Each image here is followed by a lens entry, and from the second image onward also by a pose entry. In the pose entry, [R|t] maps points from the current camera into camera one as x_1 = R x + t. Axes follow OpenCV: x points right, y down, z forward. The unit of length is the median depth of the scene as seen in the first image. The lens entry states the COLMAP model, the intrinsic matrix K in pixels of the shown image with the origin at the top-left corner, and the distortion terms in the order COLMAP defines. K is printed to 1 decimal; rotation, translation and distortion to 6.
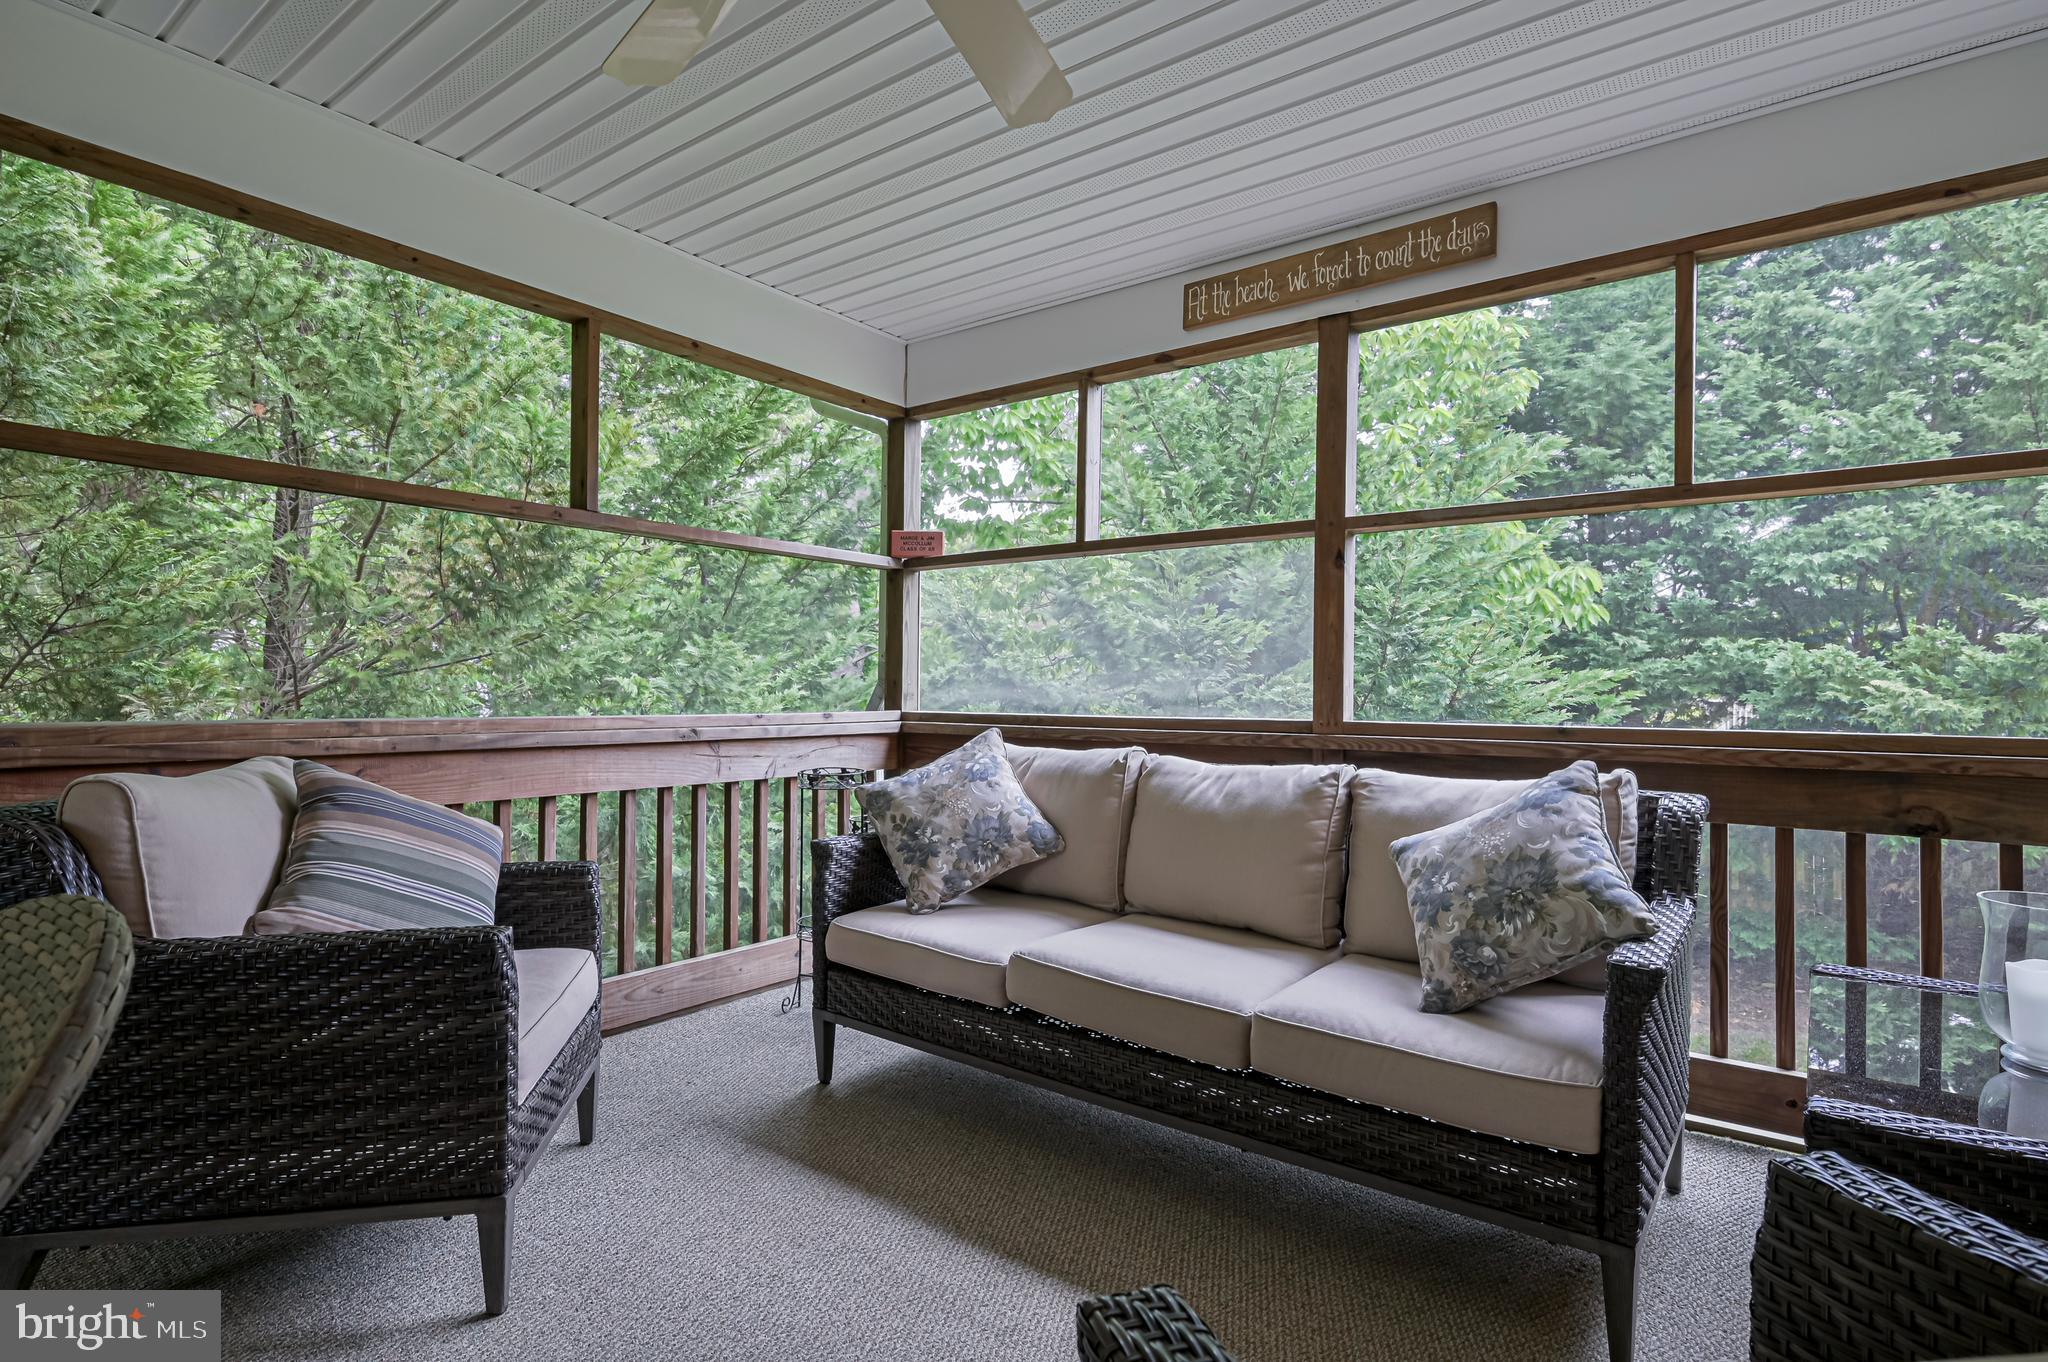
lens RADIAL K [[1038.4, 0, 1024.0], [0, 1038.4, 681.0], [0, 0, 1]] dist [-0.001009, 0.000069]
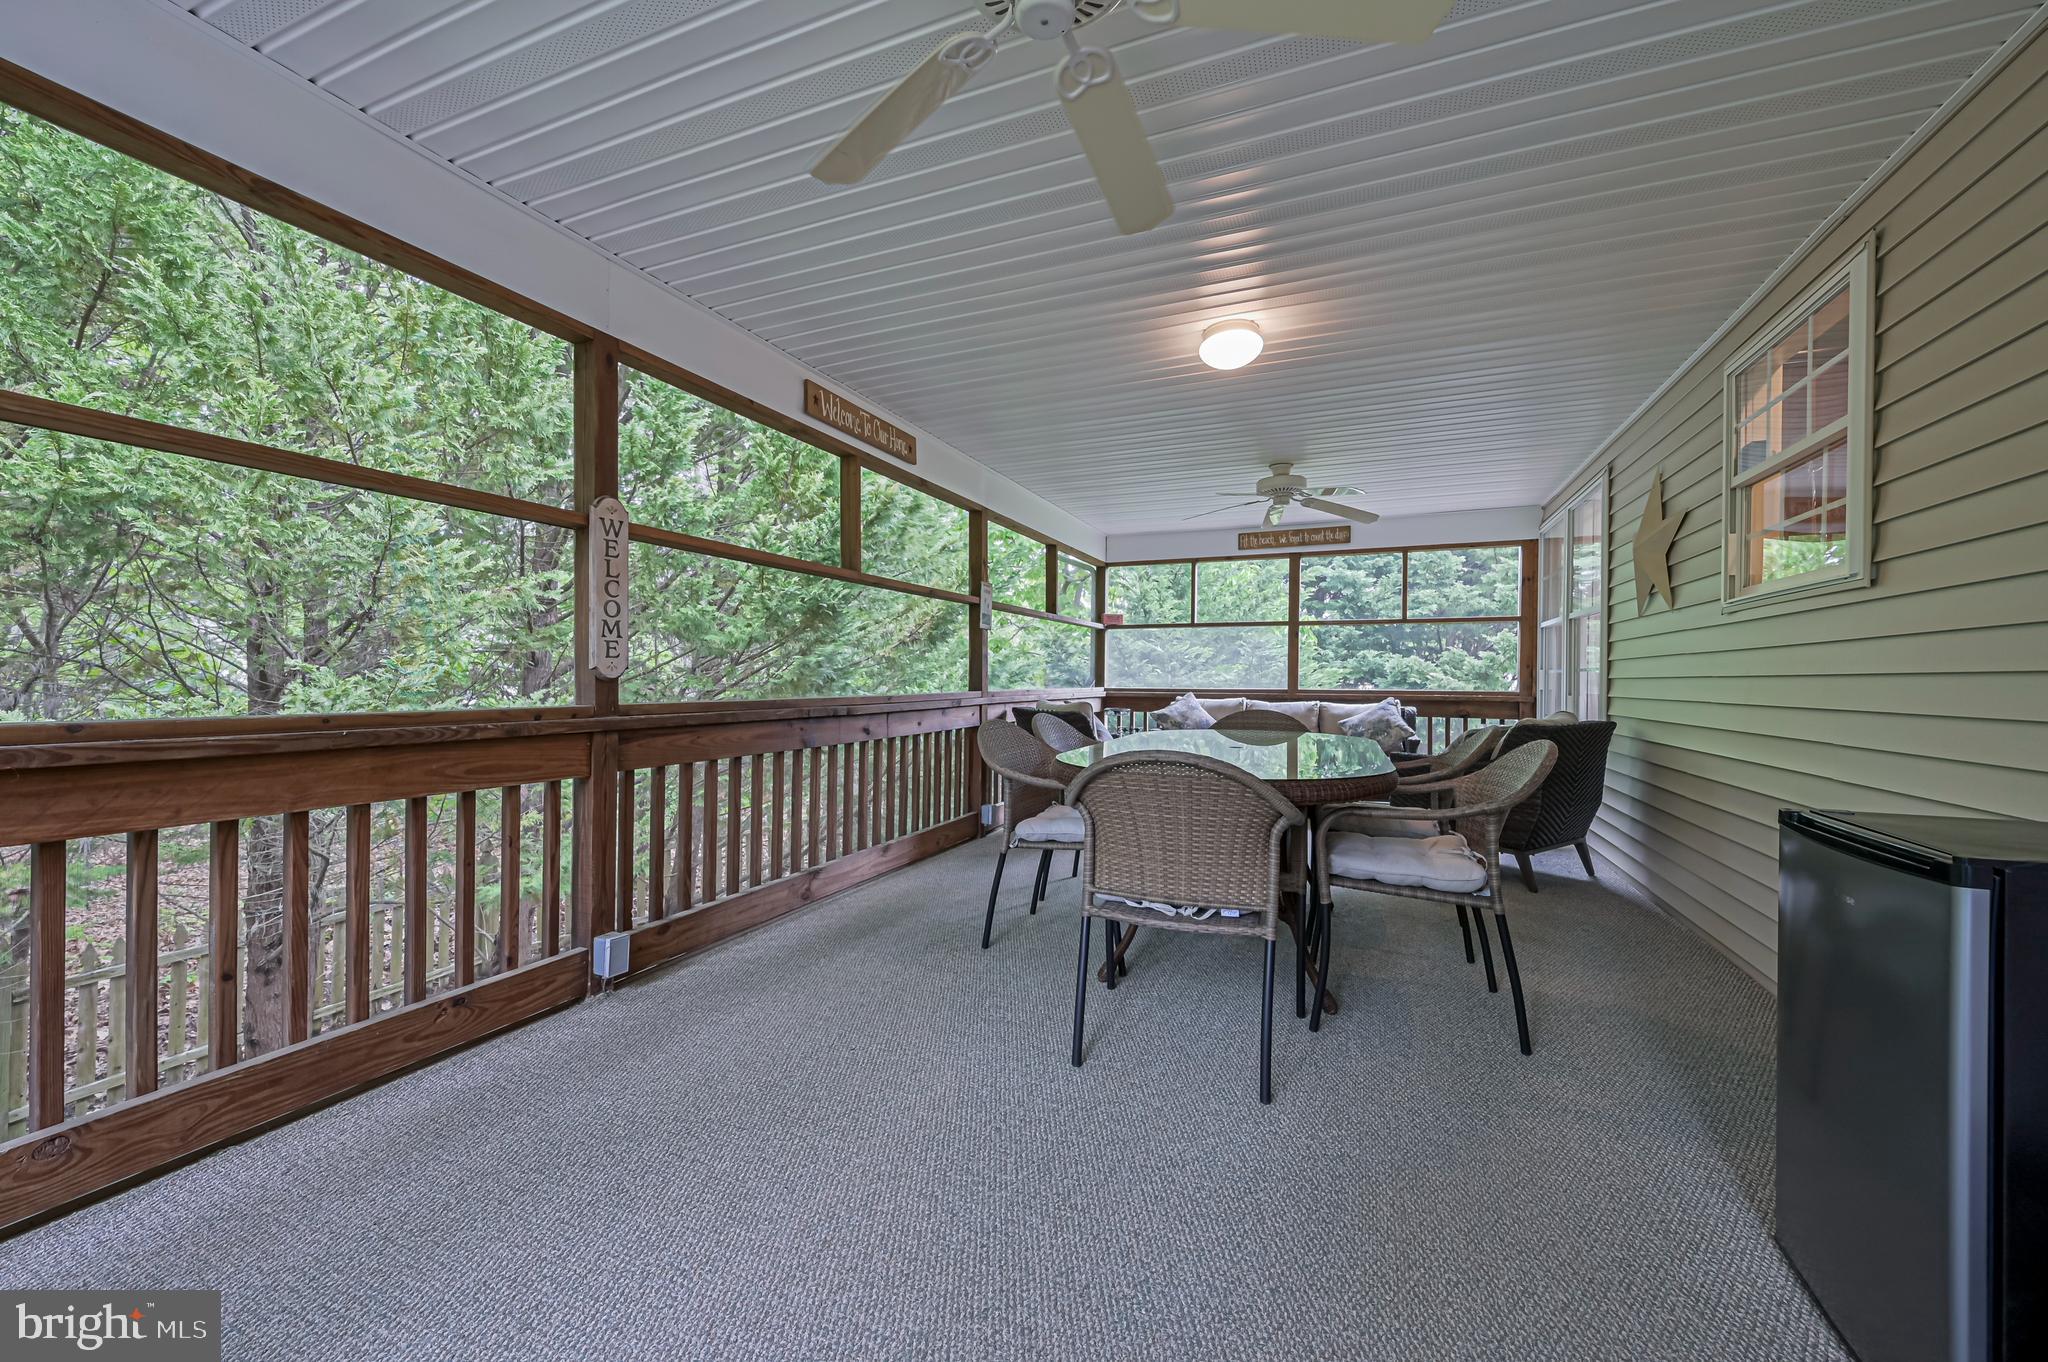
lens RADIAL K [[816.0, 0, 1024.0], [0, 816.0, 681.0], [0, 0, 1]] dist [0.000378, 0.000502]
pose [[0.969754, -0.002718, 0.244070, -0.893225], [-0.000732, 0.999901, 0.014044, -0.014469], [-0.244084, -0.013798, 0.969656, -0.941426]]
